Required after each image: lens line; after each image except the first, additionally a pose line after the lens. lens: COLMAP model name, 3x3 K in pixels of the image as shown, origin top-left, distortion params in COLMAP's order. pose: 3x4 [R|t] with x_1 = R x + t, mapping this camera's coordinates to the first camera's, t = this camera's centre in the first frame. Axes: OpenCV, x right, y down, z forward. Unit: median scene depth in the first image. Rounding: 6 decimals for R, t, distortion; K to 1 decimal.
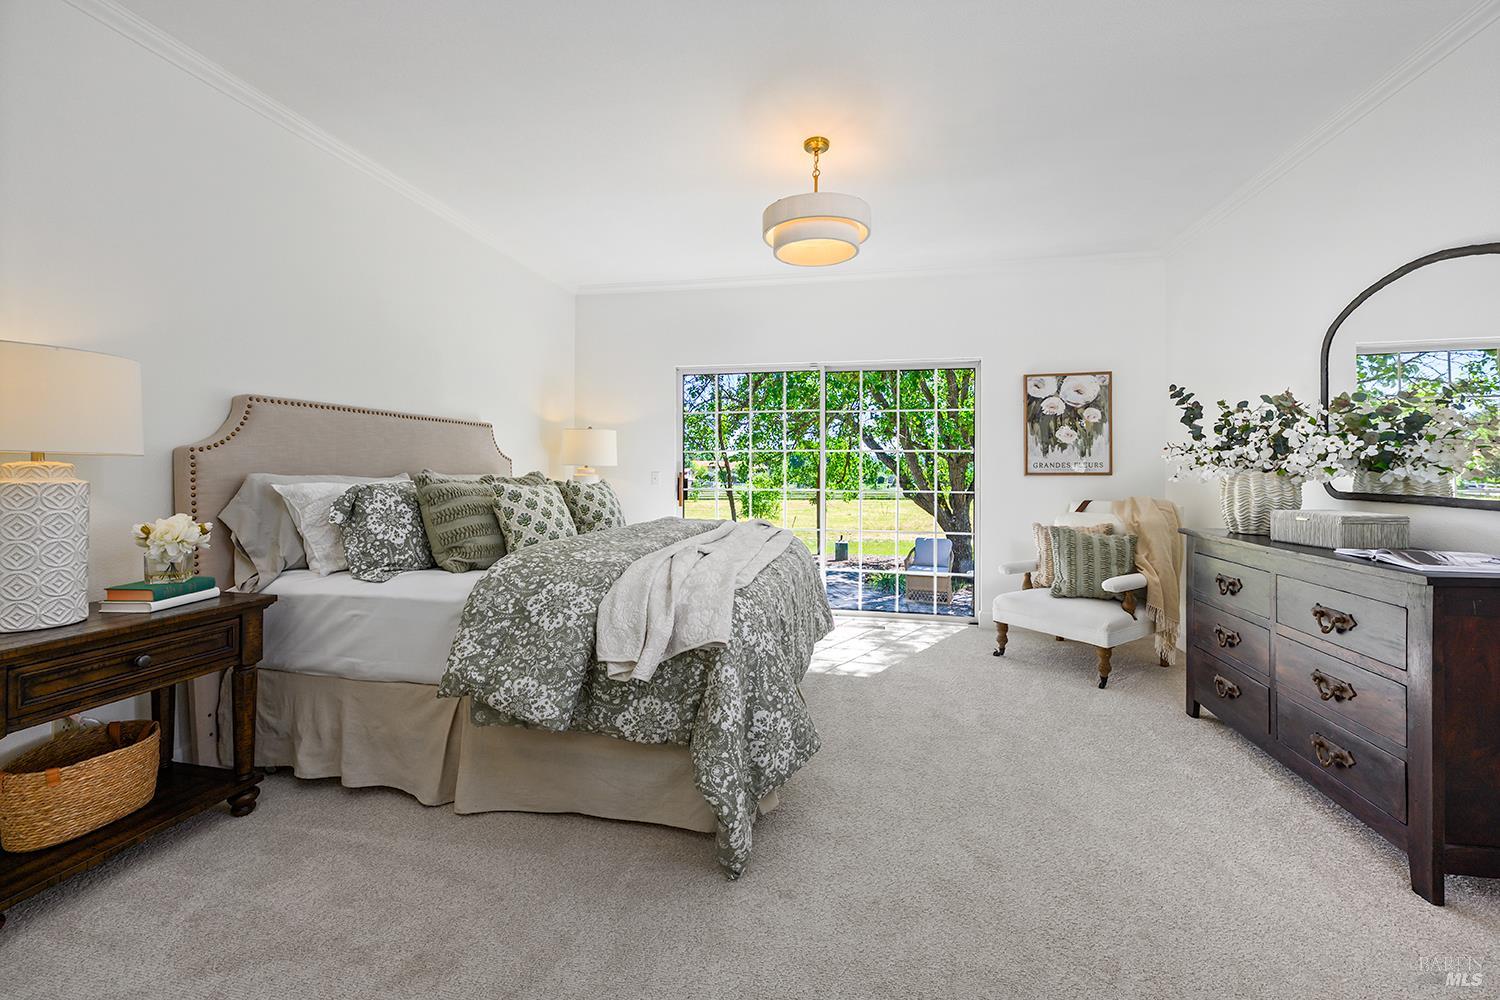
lens RADIAL K [[595.6, 0, 764.8], [0, 595.6, 469.6], [0, 0, 1]] dist [-0.003996, -0.000025]
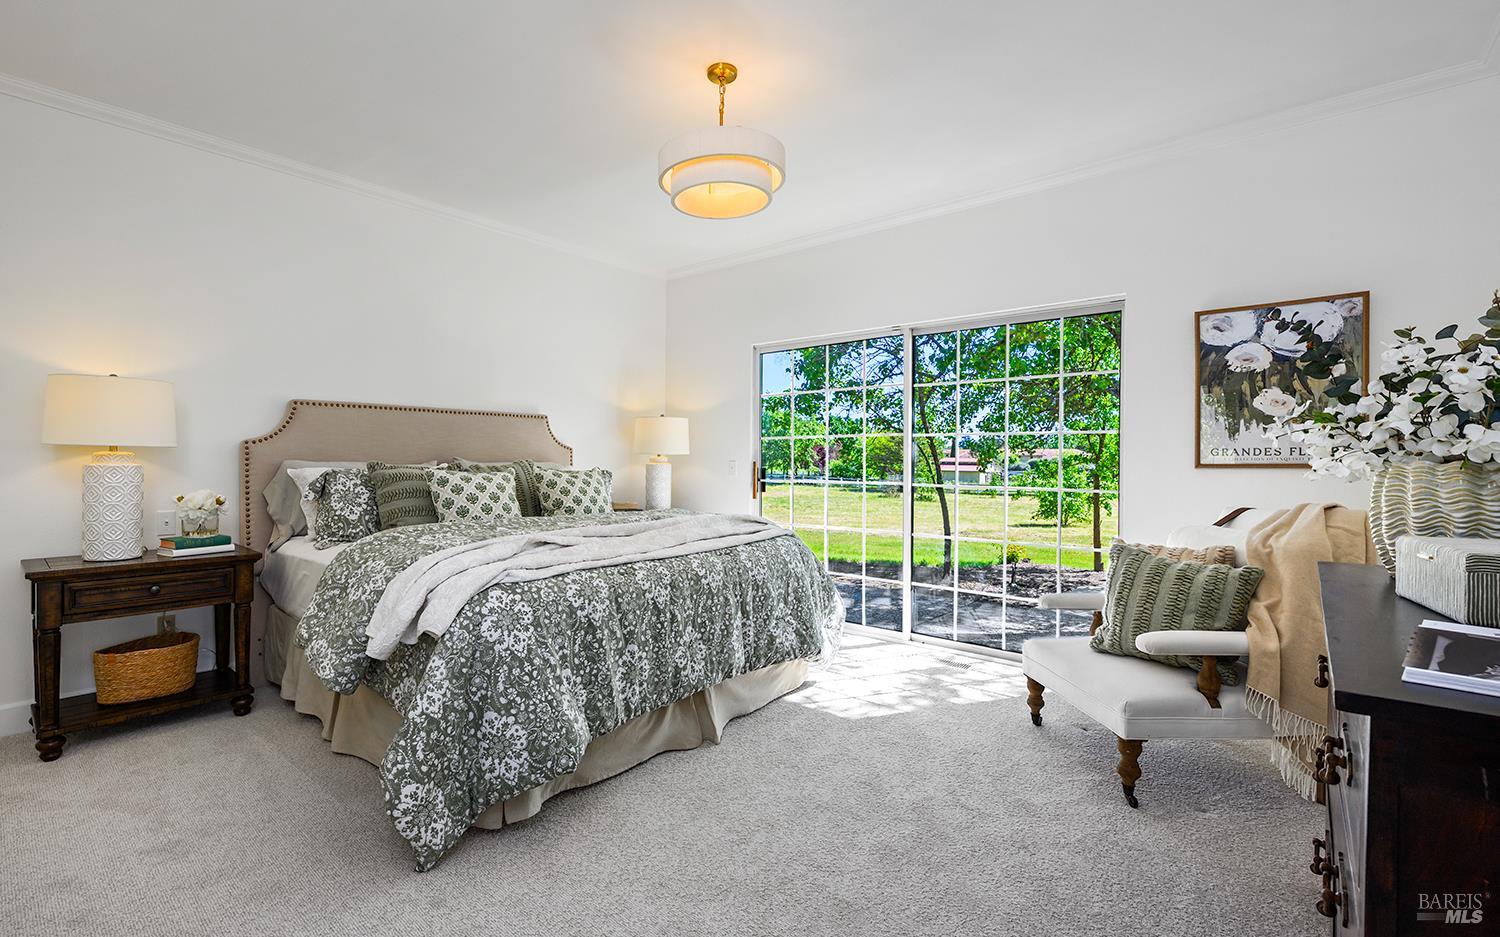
lens RADIAL K [[662.2, 0, 747.4], [0, 662.2, 464.7], [0, 0, 1]] dist [-0.009066, 0.000364]
pose [[0.865358, 0.005123, -0.501127, 0.684933], [-0.001032, 0.999964, 0.008439, 0.002810], [0.501152, -0.006786, 0.865332, 0.234938]]
